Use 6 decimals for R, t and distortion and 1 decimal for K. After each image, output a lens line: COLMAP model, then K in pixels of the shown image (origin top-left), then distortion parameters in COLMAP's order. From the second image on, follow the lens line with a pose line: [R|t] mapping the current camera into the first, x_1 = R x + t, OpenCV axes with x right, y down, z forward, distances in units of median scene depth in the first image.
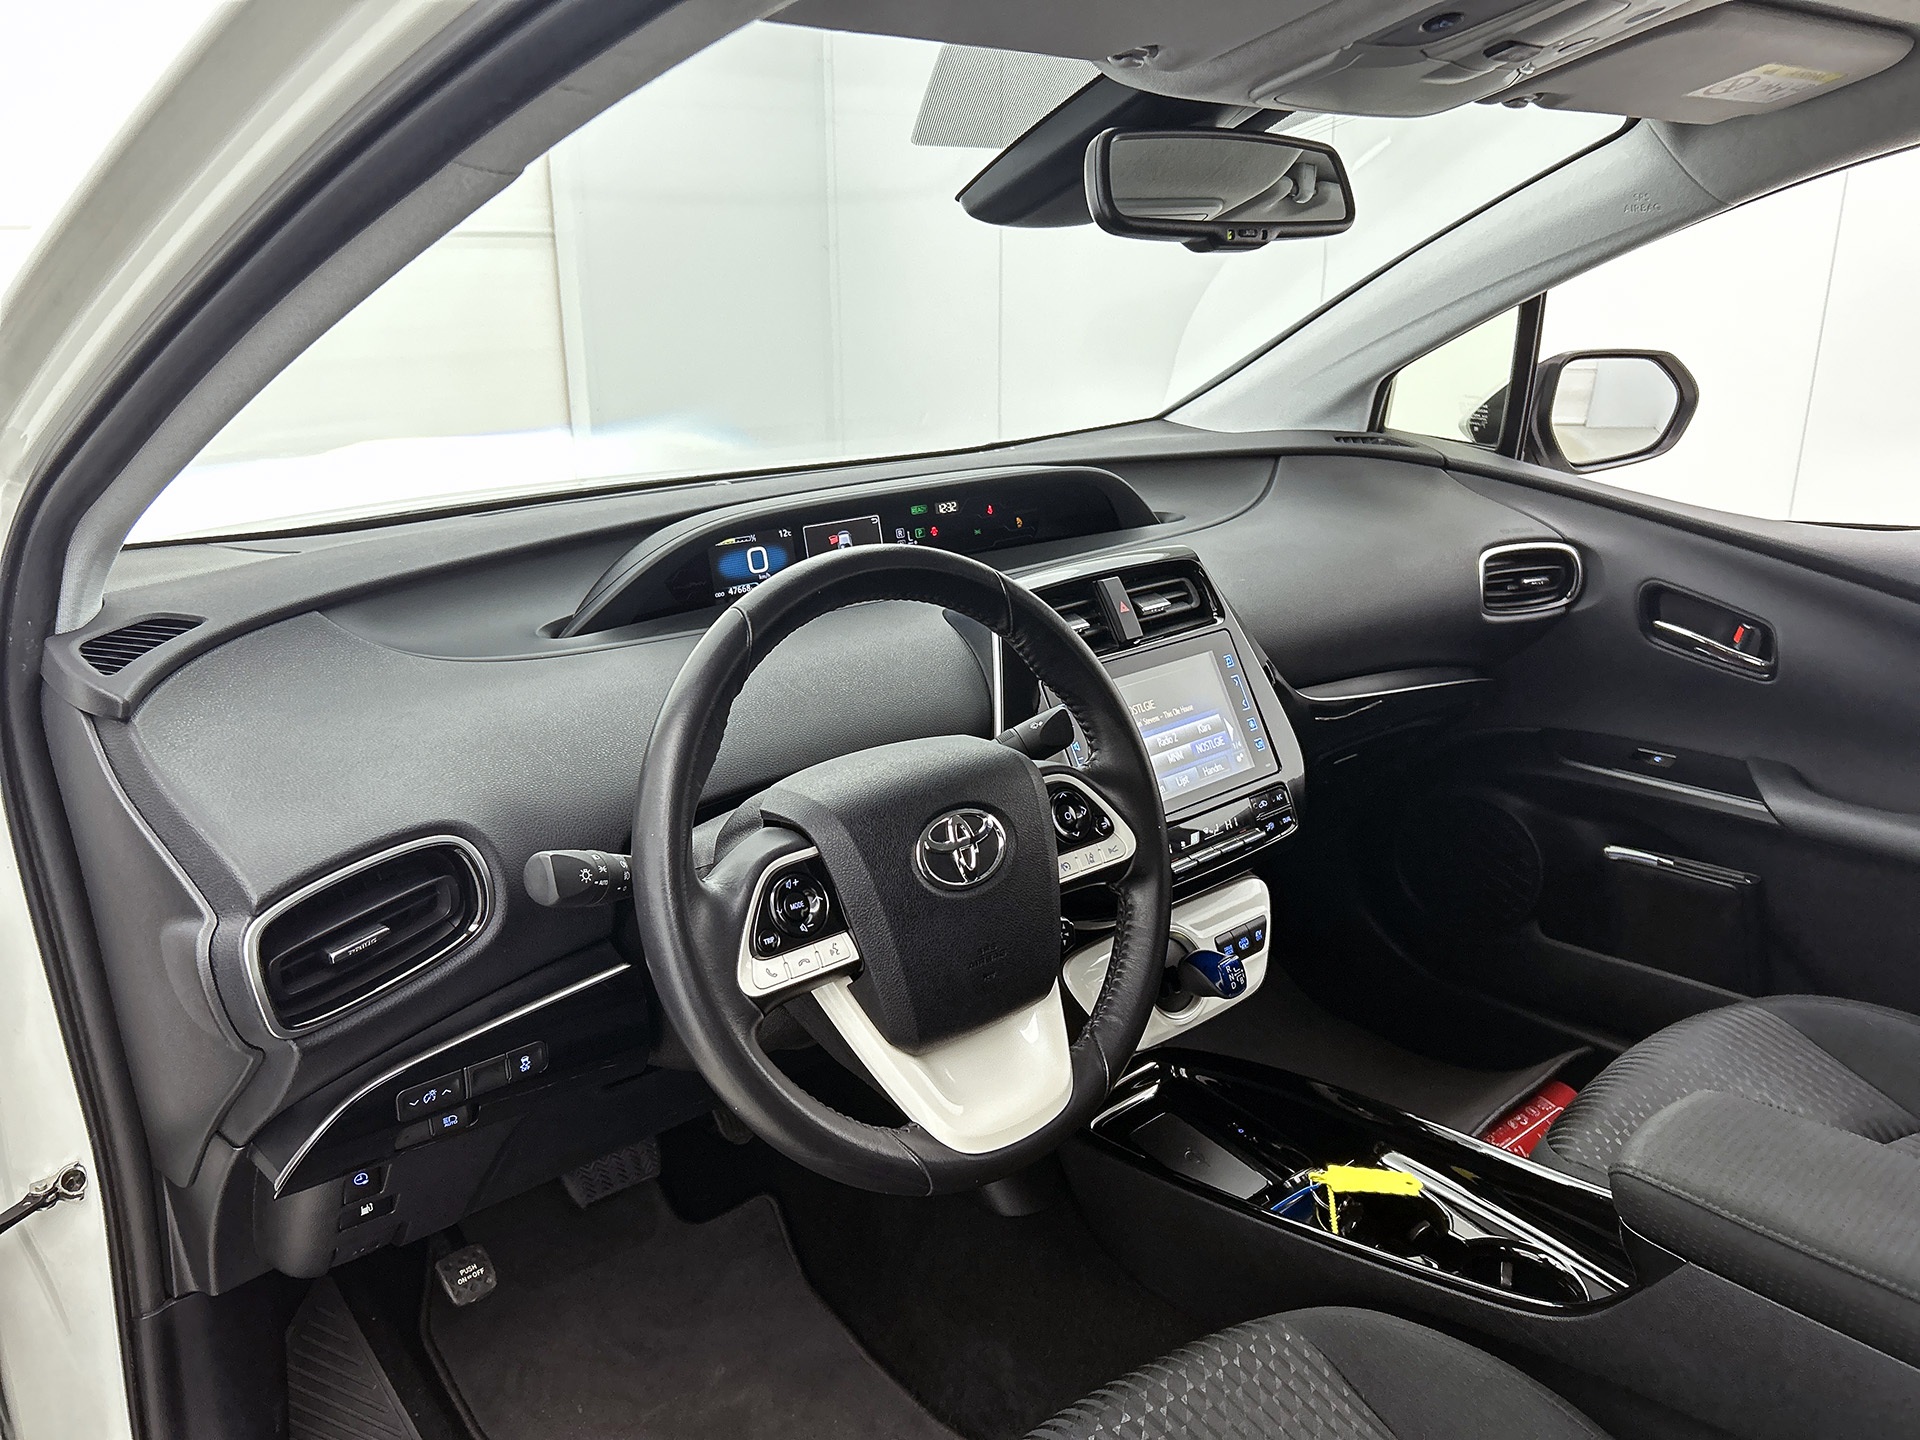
lens RADIAL K [[1476.1, 0, 966.7], [0, 1476.1, 714.2], [0, 0, 1]] dist [0.036663, -0.044564]
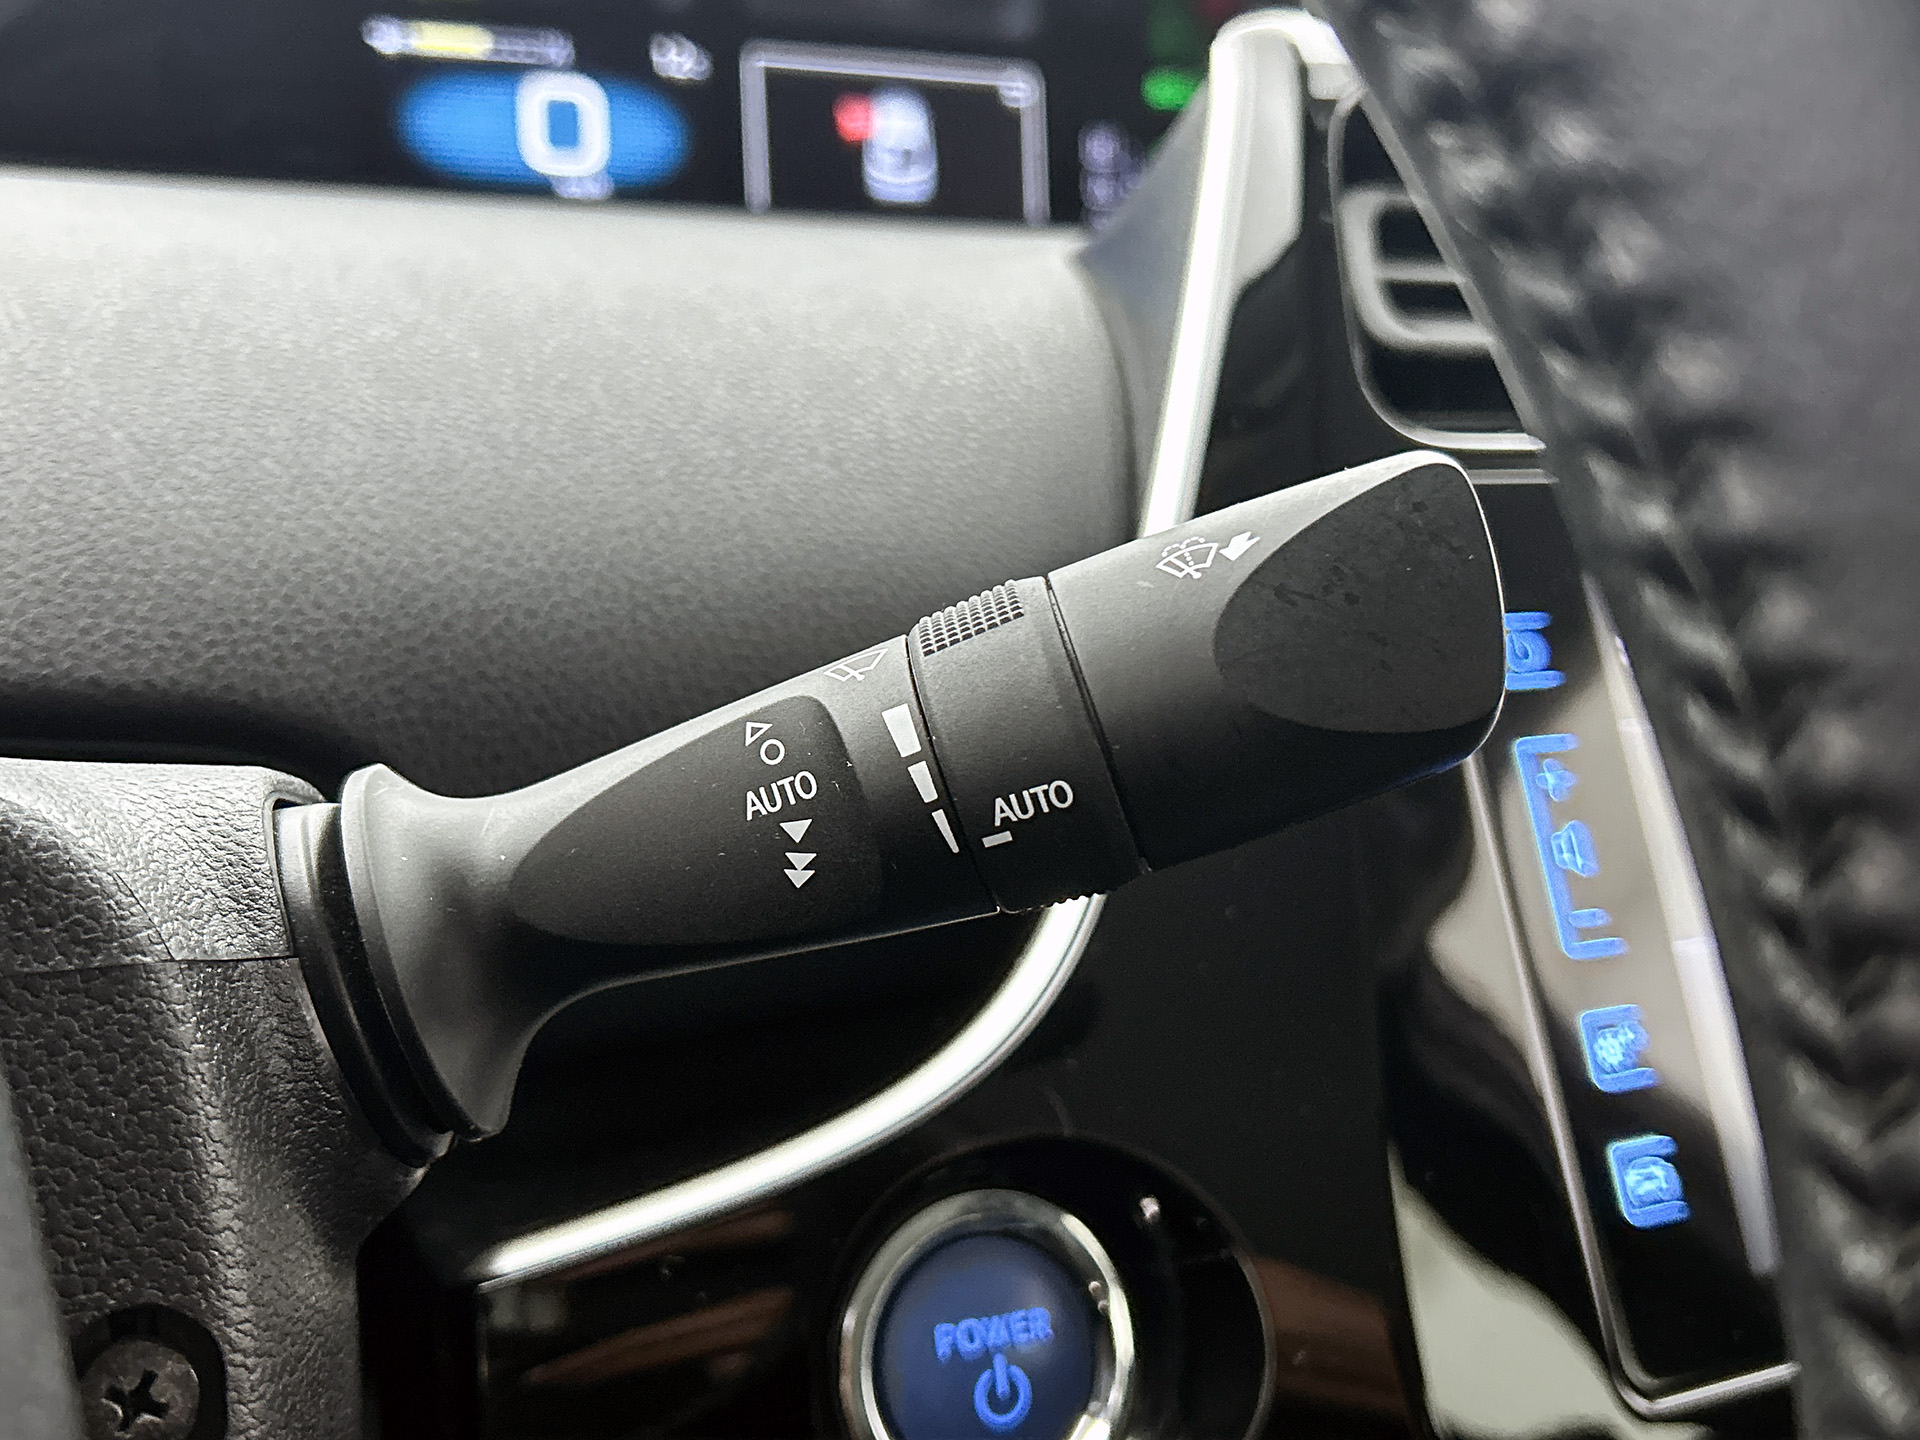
lens RADIAL K [[2120.9, 0, 959.6], [0, 2120.9, 682.0], [0, 0, 1]] dist [-0.004664, 0.000000]
pose [[0.959406, 0.111977, -0.258847, 0.058530], [-0.135642, 0.987885, -0.075394, 0.027499], [0.247269, 0.107444, 0.962971, 0.630951]]
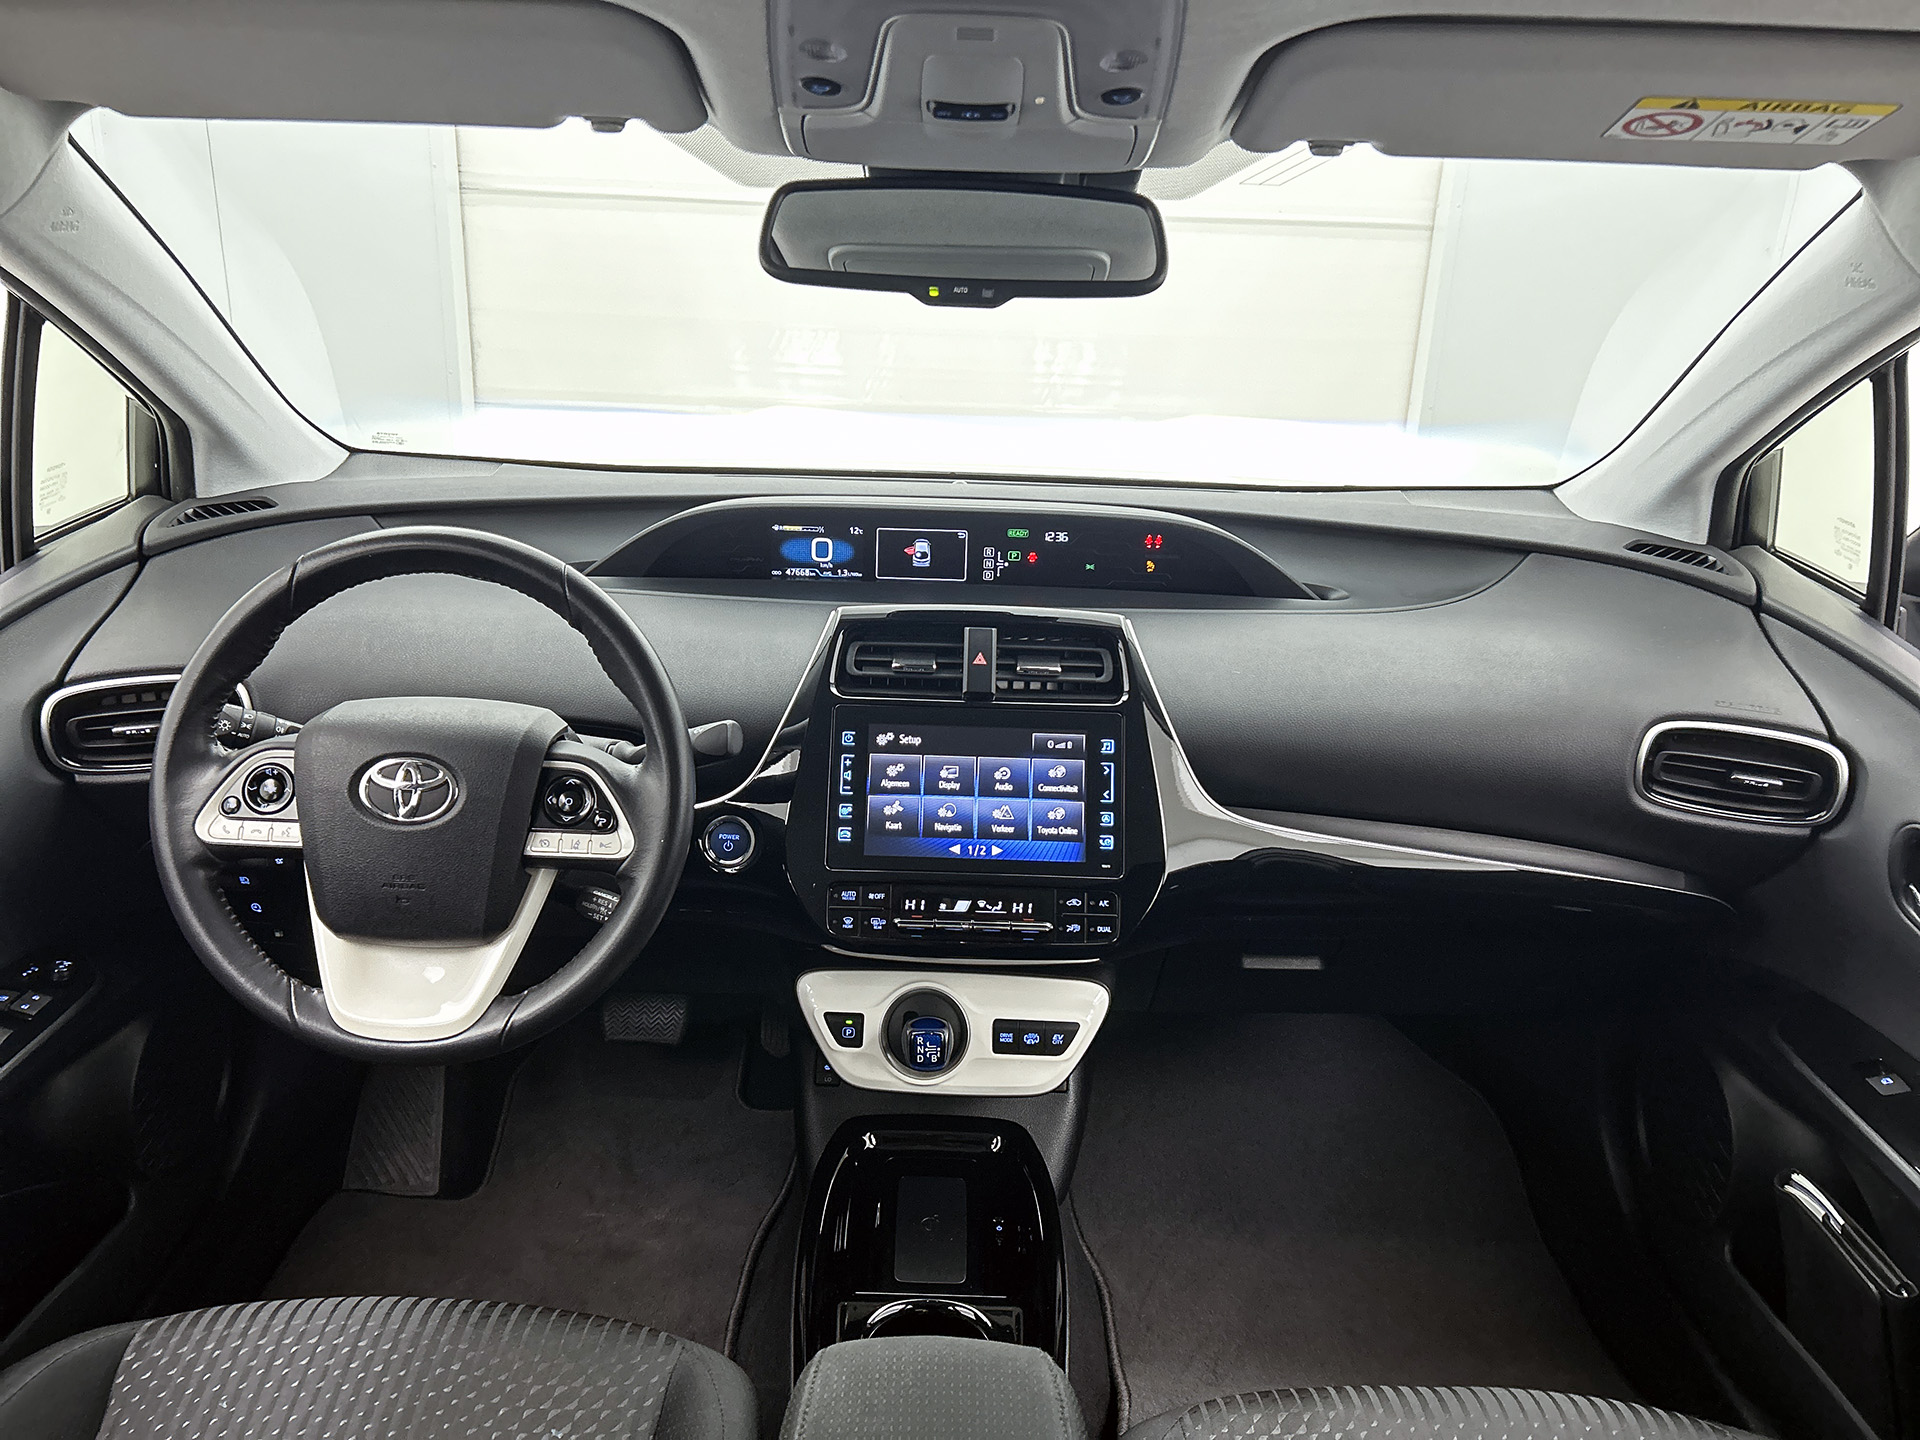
lens RADIAL K [[1476.1, 0, 951.8], [0, 1476.1, 721.1], [0, 0, 1]] dist [0.036663, -0.044564]
pose [[0.739918, 0.251170, -0.624048, 0.659958], [-0.239981, 0.965197, 0.103938, -0.120470], [0.628435, 0.072854, 0.774443, 0.219367]]
